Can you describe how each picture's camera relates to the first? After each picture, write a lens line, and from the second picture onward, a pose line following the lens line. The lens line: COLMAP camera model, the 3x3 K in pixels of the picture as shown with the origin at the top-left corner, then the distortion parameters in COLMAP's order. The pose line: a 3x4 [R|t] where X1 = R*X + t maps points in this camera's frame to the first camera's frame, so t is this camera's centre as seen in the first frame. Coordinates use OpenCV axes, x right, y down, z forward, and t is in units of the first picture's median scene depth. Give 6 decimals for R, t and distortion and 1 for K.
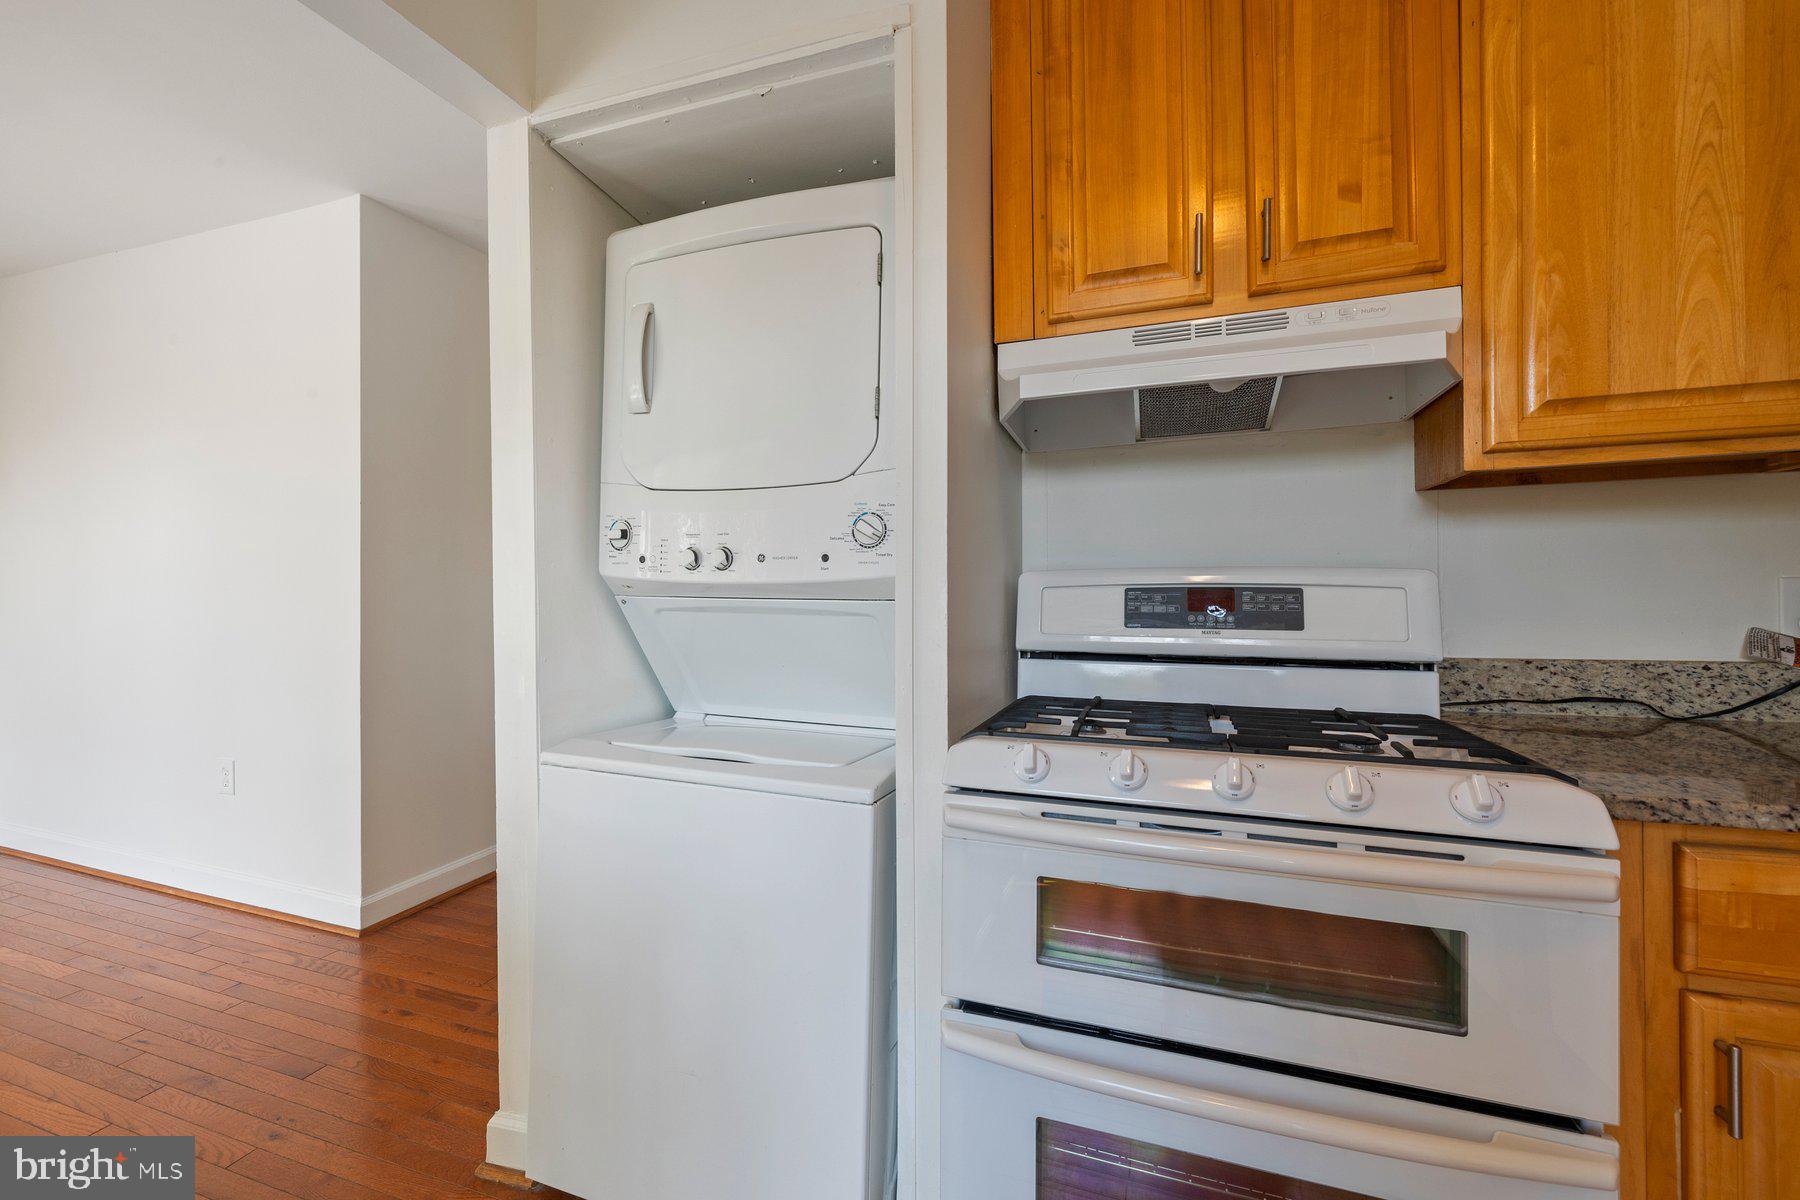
lens RADIAL K [[758.6, 0, 898.9], [0, 758.6, 589.4], [0, 0, 1]] dist [0.003150, -0.000071]
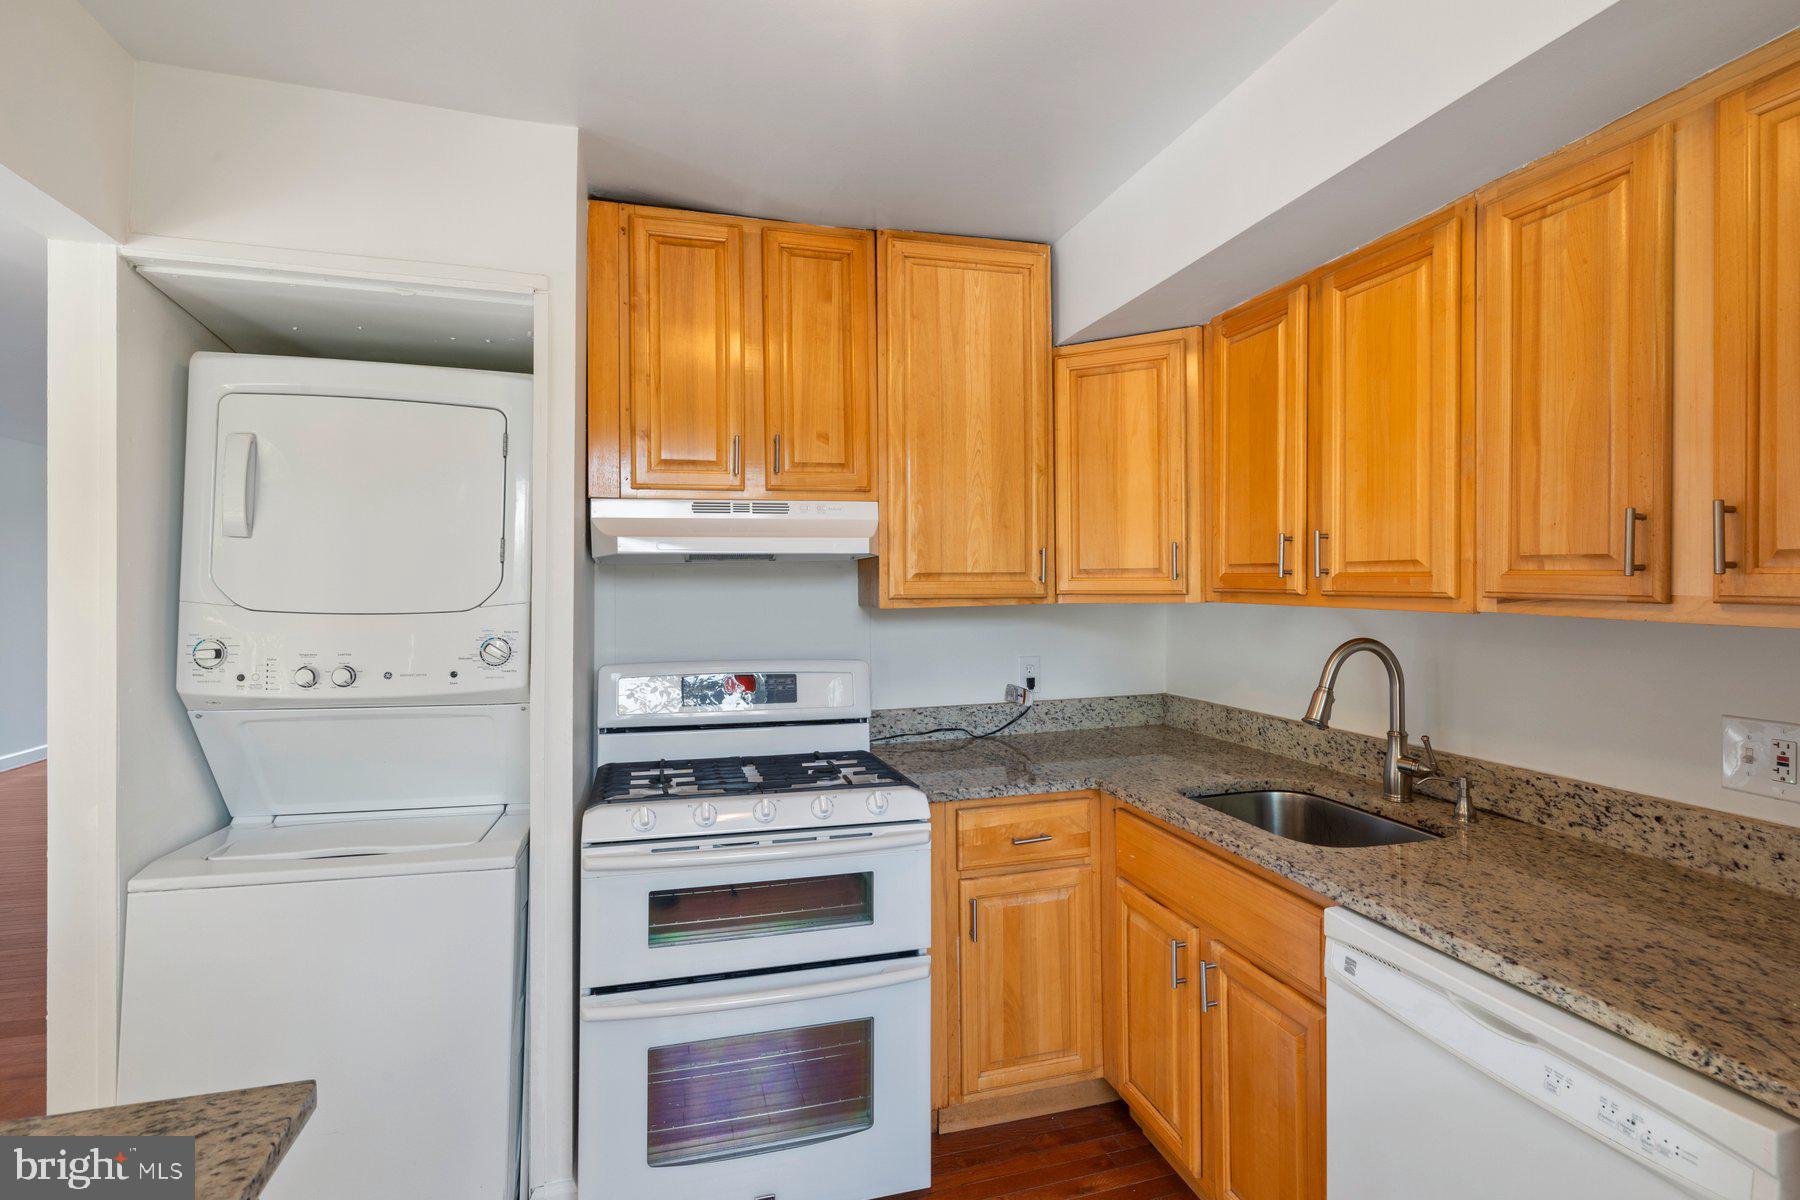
lens RADIAL K [[865.2, 0, 893.1], [0, 865.2, 572.1], [0, 0, 1]] dist [-0.003816, -0.000275]
pose [[0.813408, 0.009782, 0.581611, -0.342840], [0.001094, 0.999831, -0.018347, -0.185390], [-0.581693, 0.015559, 0.813260, -0.563709]]
